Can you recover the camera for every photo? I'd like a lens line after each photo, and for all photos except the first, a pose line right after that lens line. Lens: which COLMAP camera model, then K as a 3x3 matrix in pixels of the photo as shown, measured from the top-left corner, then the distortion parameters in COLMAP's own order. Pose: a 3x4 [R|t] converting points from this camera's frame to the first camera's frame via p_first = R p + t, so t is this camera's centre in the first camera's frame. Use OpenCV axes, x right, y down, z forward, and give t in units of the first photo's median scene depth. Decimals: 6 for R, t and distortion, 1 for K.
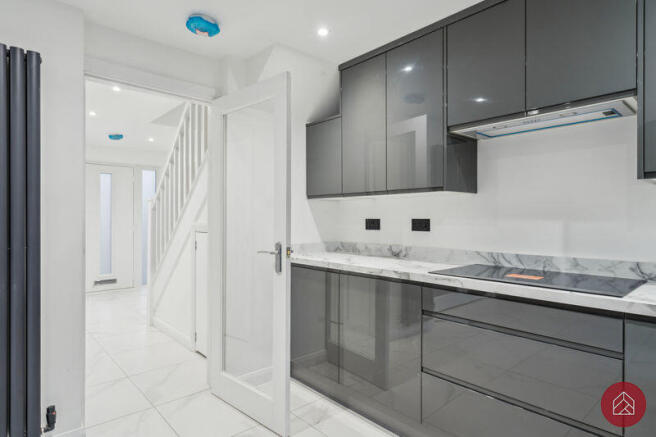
lens RADIAL K [[368.6, 0, 326.6], [0, 368.6, 218.4], [0, 0, 1]] dist [-0.000672, 0.000625]
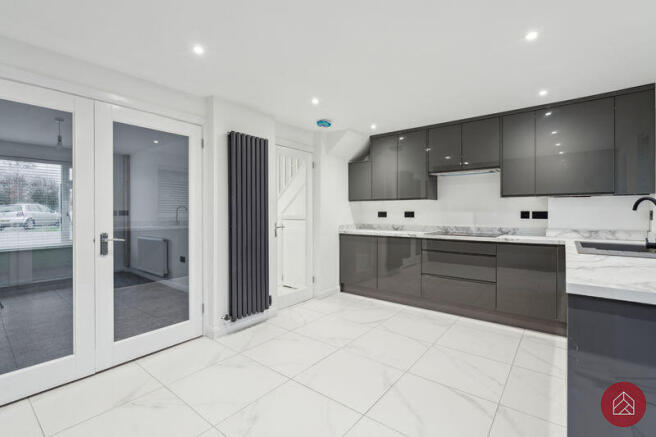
lens RADIAL K [[301.5, 0, 326.1], [0, 301.5, 213.0], [0, 0, 1]] dist [-0.002310, 0.000478]
pose [[0.984184, -0.002131, 0.177138, -0.544618], [0.001281, 0.999987, 0.004914, -0.000435], [-0.177147, -0.004610, 0.984174, -0.641096]]
